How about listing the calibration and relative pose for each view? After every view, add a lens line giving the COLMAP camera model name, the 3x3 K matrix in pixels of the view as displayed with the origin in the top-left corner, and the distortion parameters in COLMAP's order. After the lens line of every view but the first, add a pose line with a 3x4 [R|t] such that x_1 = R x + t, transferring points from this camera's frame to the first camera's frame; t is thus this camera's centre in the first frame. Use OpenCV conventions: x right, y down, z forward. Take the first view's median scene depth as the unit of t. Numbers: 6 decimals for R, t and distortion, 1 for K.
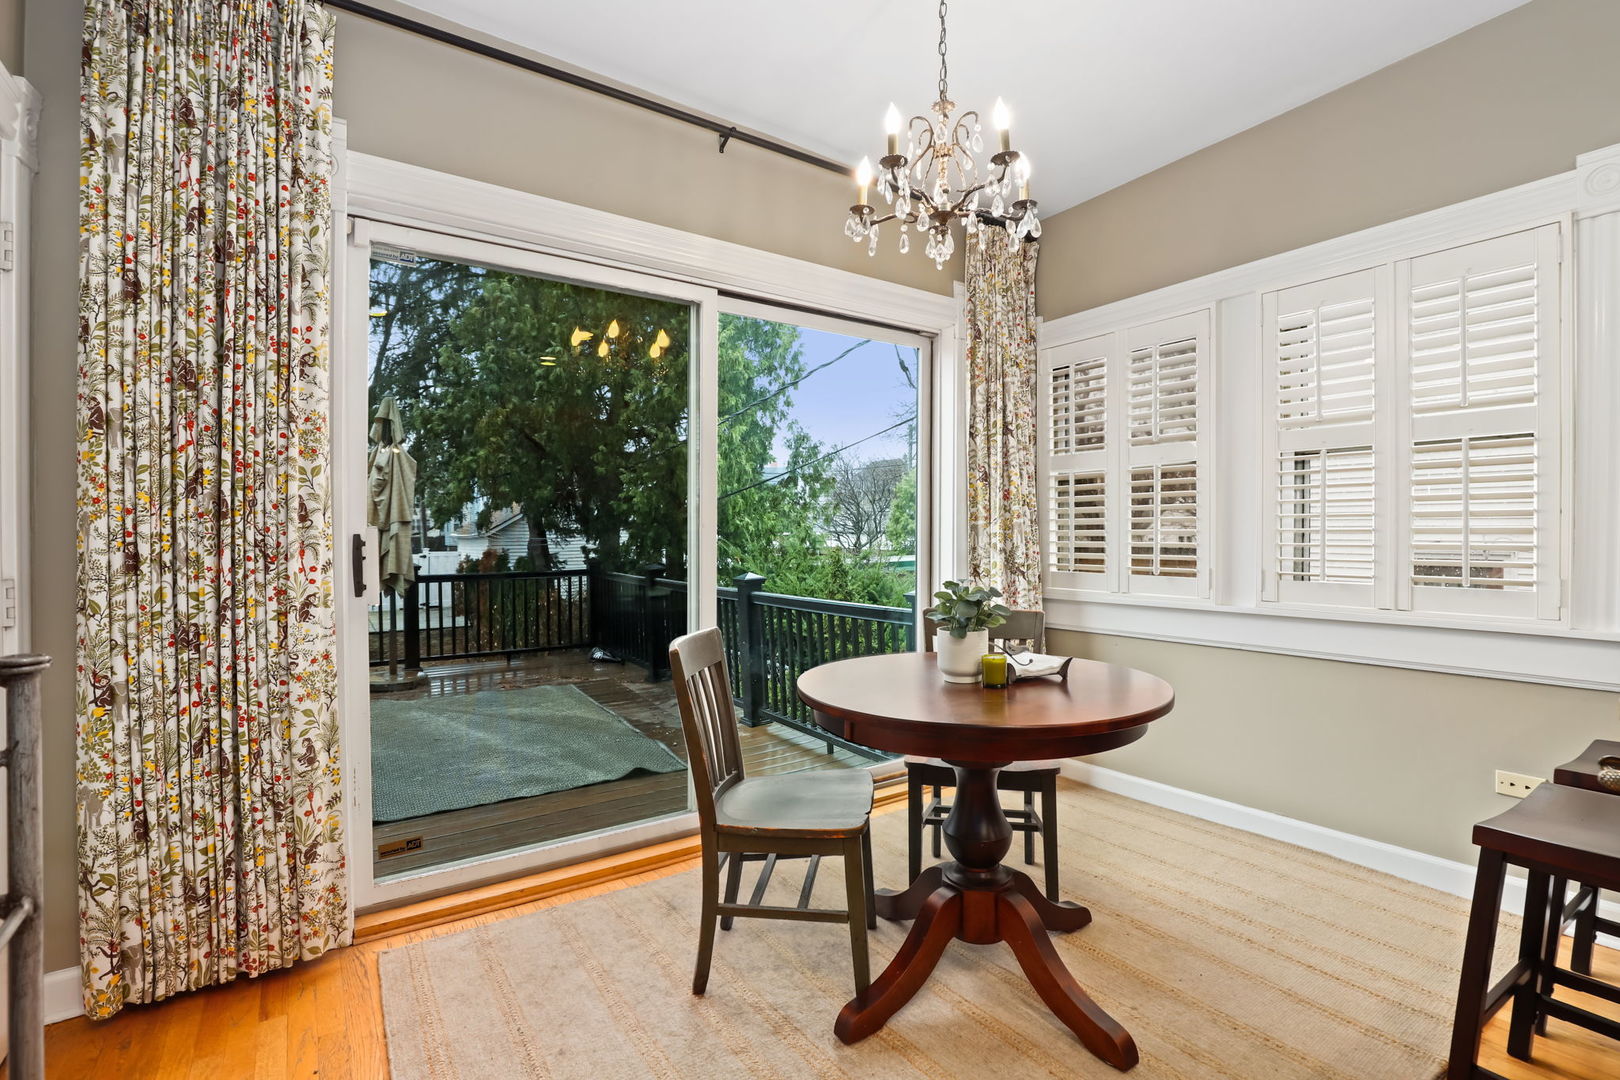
lens RADIAL K [[766.8, 0, 863.7], [0, 766.8, 539.8], [0, 0, 1]] dist [-0.027729, 0.001281]
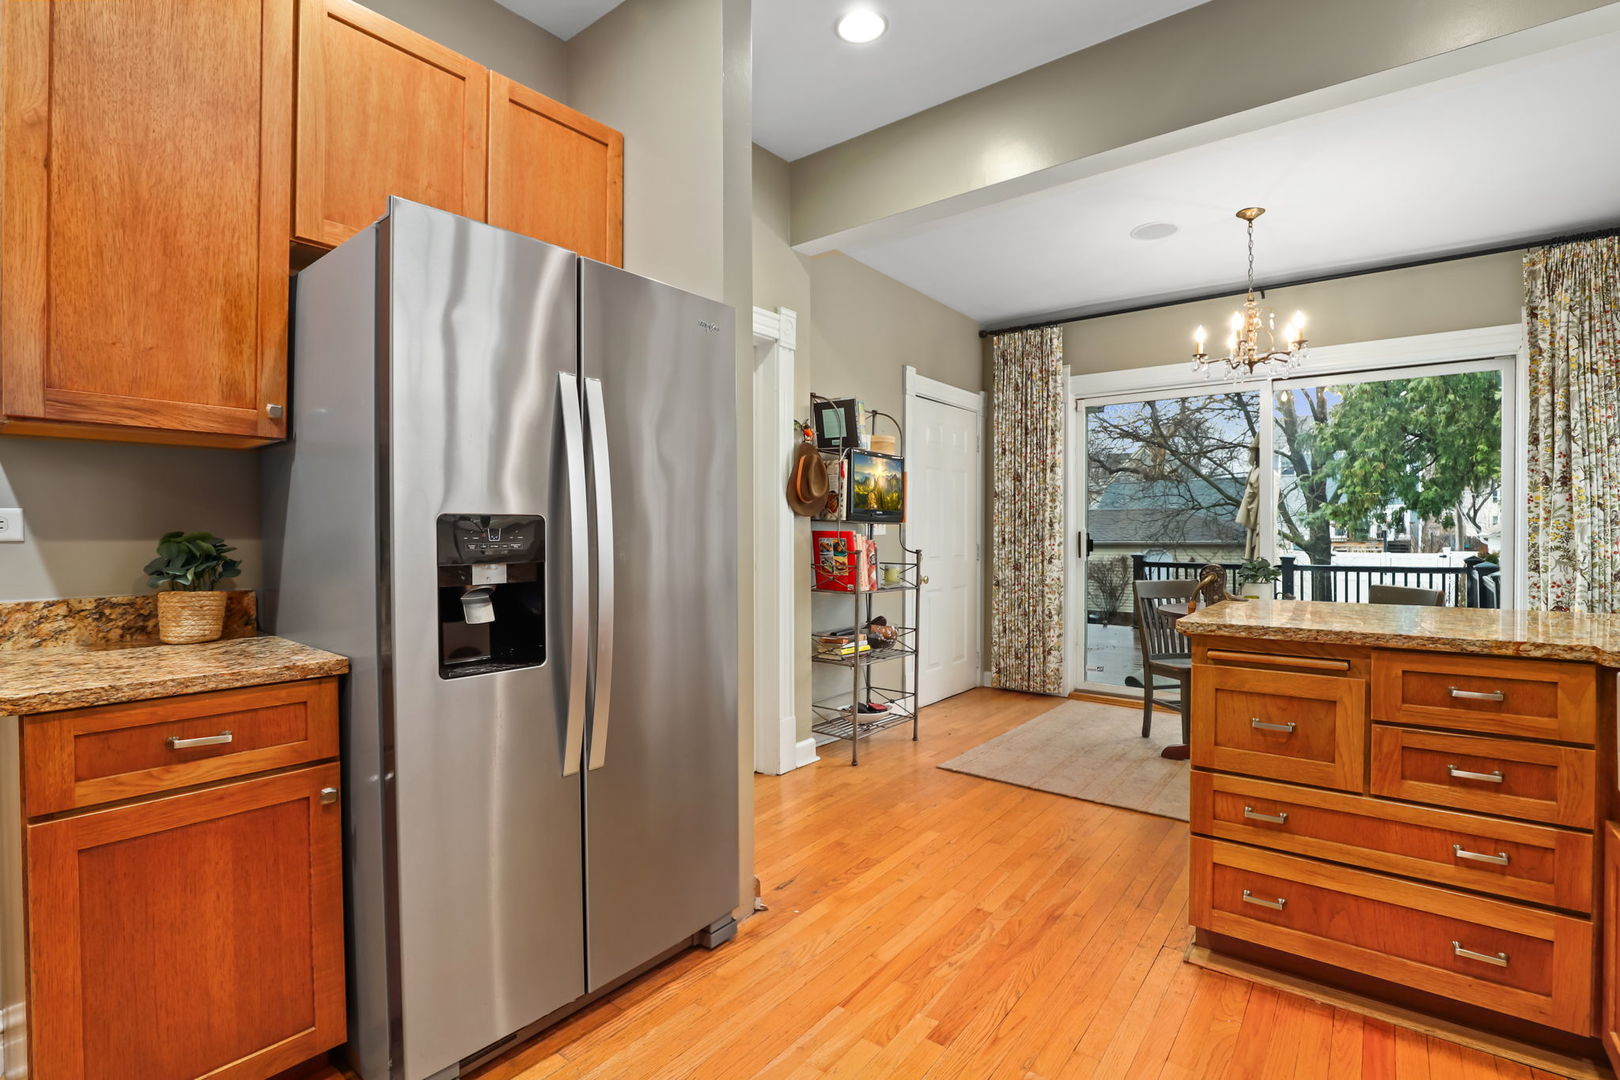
lens RADIAL K [[766.8, 0, 810.4], [0, 766.8, 532.2], [0, 0, 1]] dist [-0.027729, 0.001281]
pose [[0.270038, 0.003938, -0.962842, 1.621118], [-0.010744, 0.999942, 0.001076, 0.001312], [0.962790, 0.010054, 0.270065, -0.537850]]
